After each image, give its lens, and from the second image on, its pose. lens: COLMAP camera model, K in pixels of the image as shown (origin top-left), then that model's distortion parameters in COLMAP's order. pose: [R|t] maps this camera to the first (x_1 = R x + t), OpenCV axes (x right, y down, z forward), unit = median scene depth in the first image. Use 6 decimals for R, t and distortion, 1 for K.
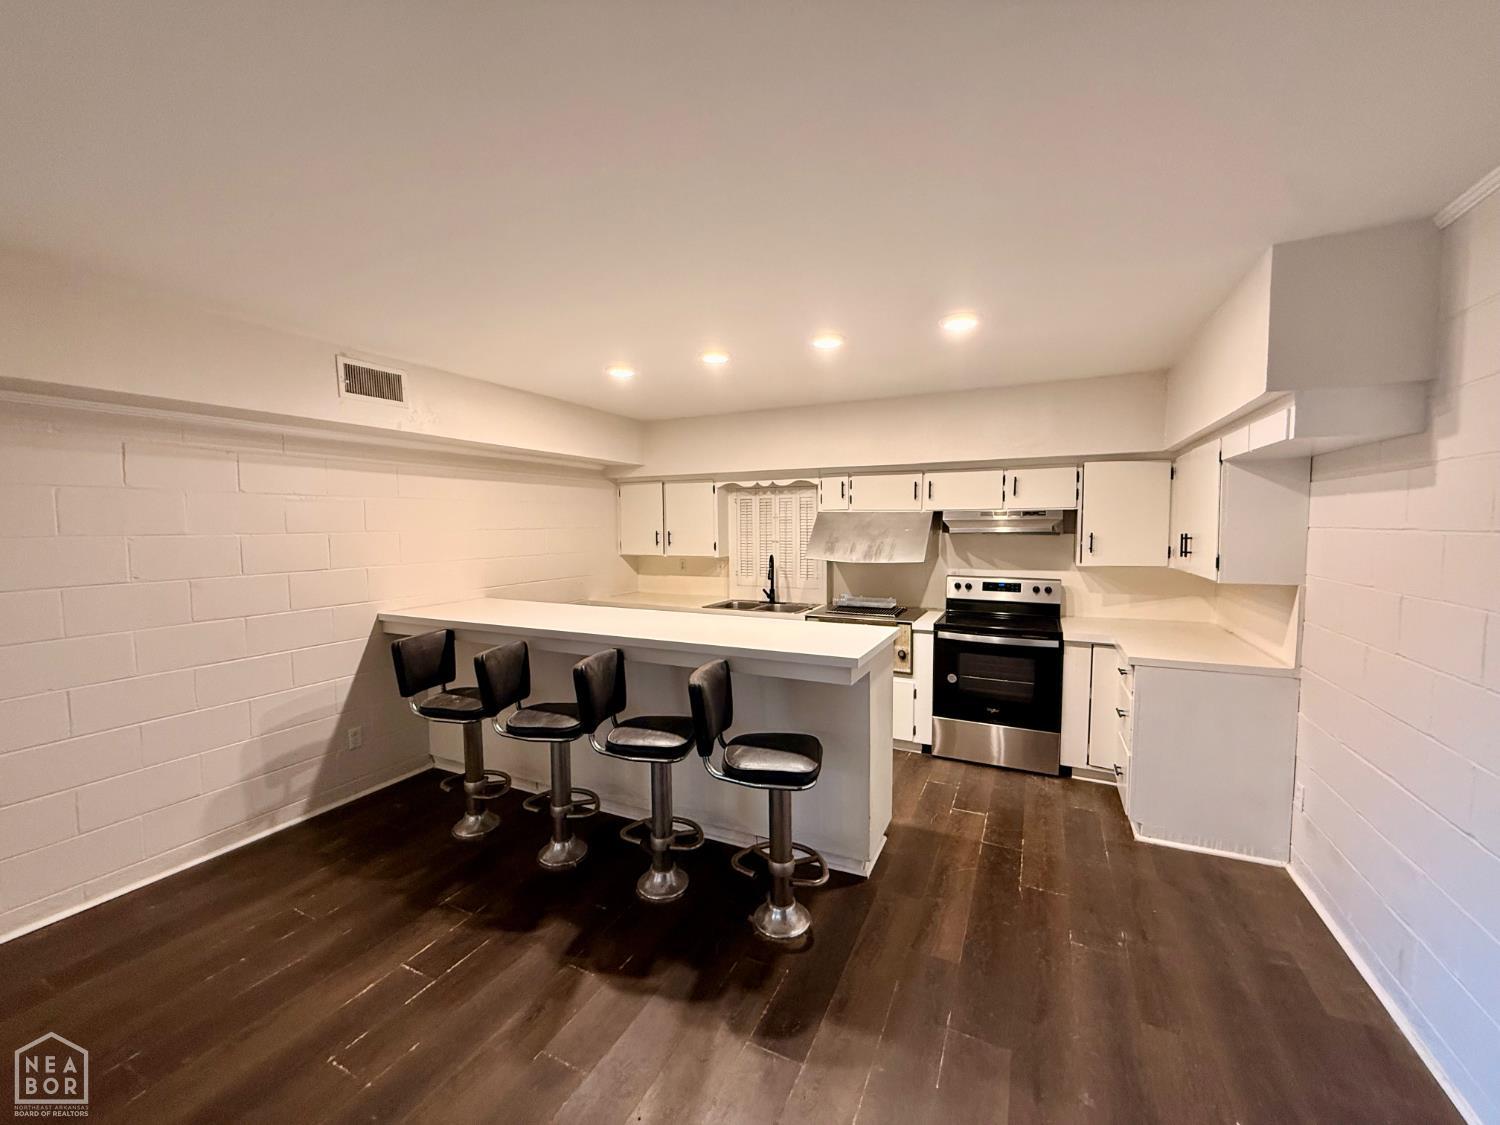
lens RADIAL K [[596.8, 0, 744.3], [0, 596.8, 563.1], [0, 0, 1]] dist [-0.001215, 0.000415]
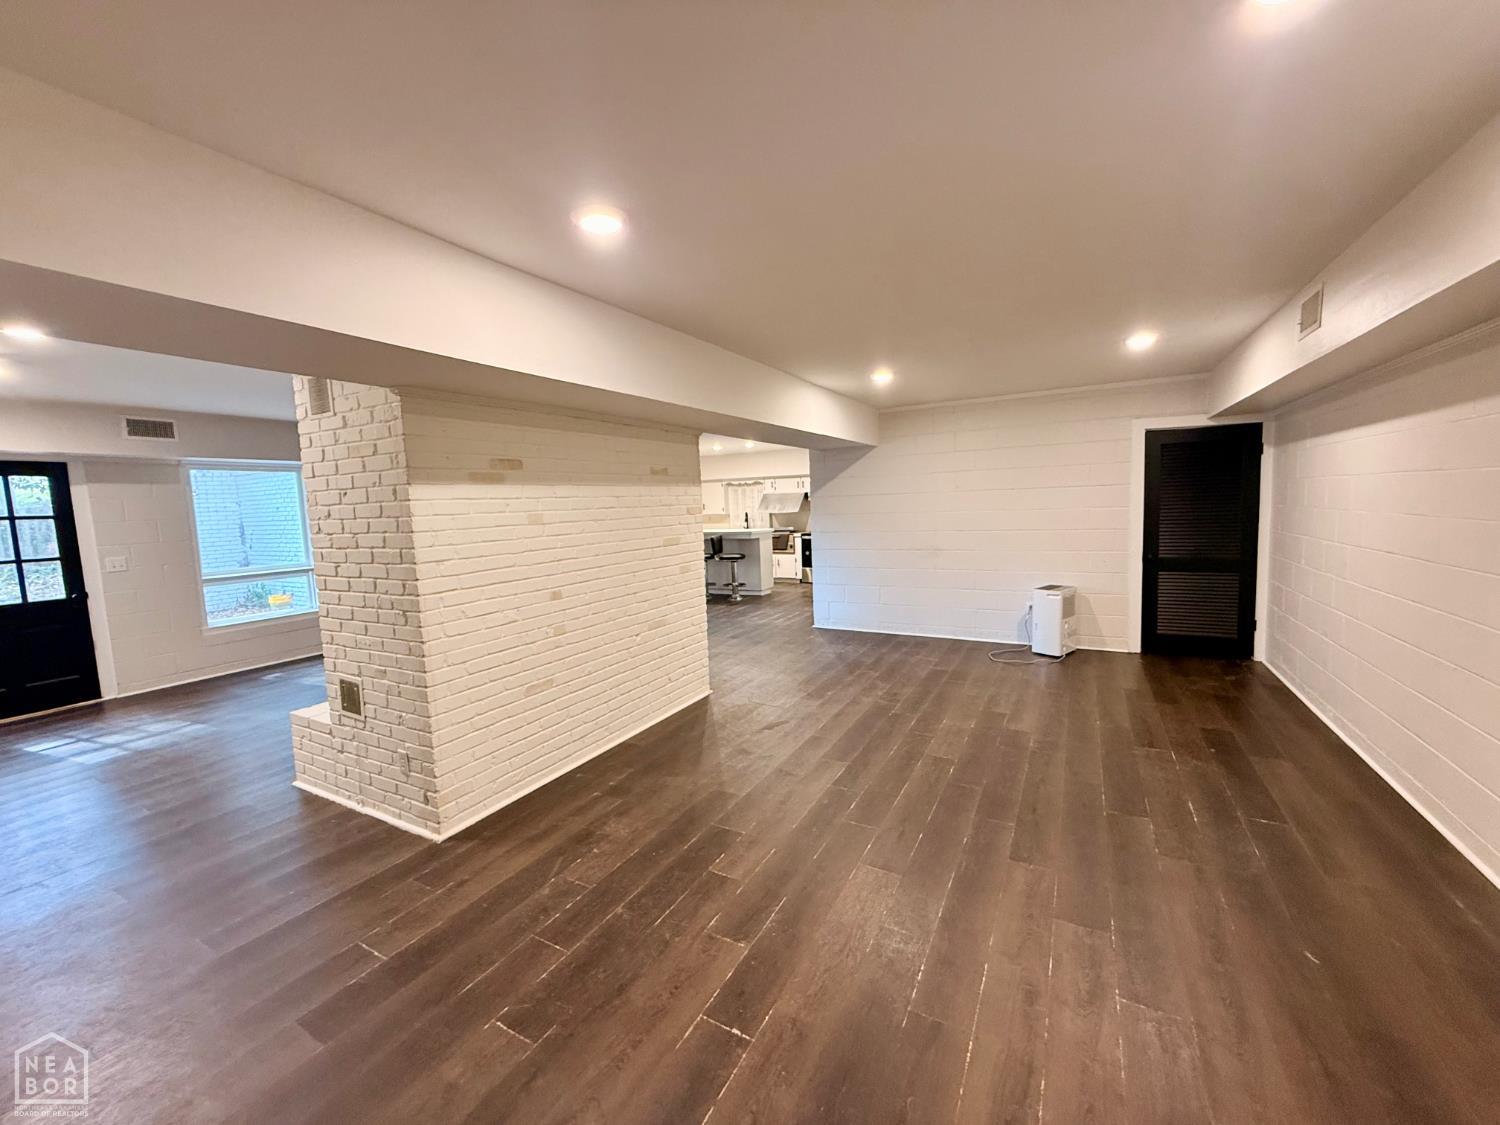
lens RADIAL K [[596.8, 0, 744.3], [0, 596.8, 563.1], [0, 0, 1]] dist [-0.001215, 0.000415]
pose [[0.998381, -0.025758, -0.050721, 0.160334], [0.027690, 0.998903, 0.037775, 0.105268], [0.049692, -0.039118, 0.997998, -1.475100]]
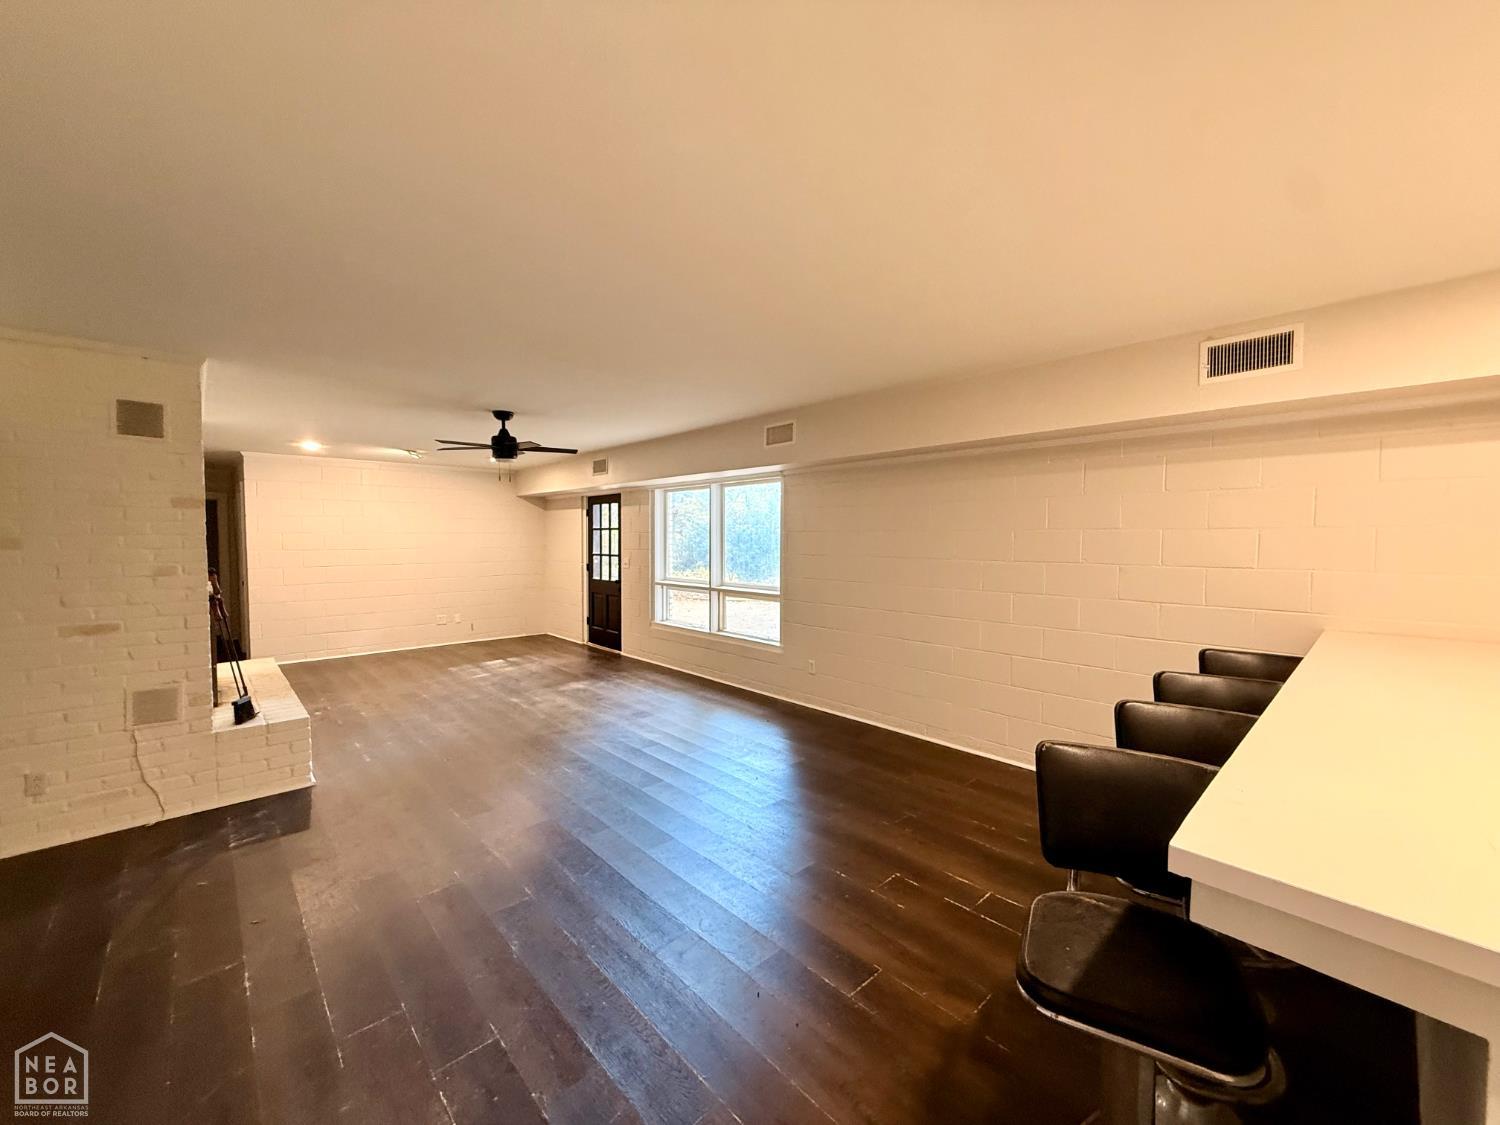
lens RADIAL K [[596.8, 0, 744.3], [0, 596.8, 563.1], [0, 0, 1]] dist [-0.001215, 0.000415]
pose [[-0.356952, 0.040663, -0.933237, 0.295286], [-0.062136, 0.995806, 0.067156, -0.007181], [0.932054, 0.081958, -0.352928, 0.406476]]
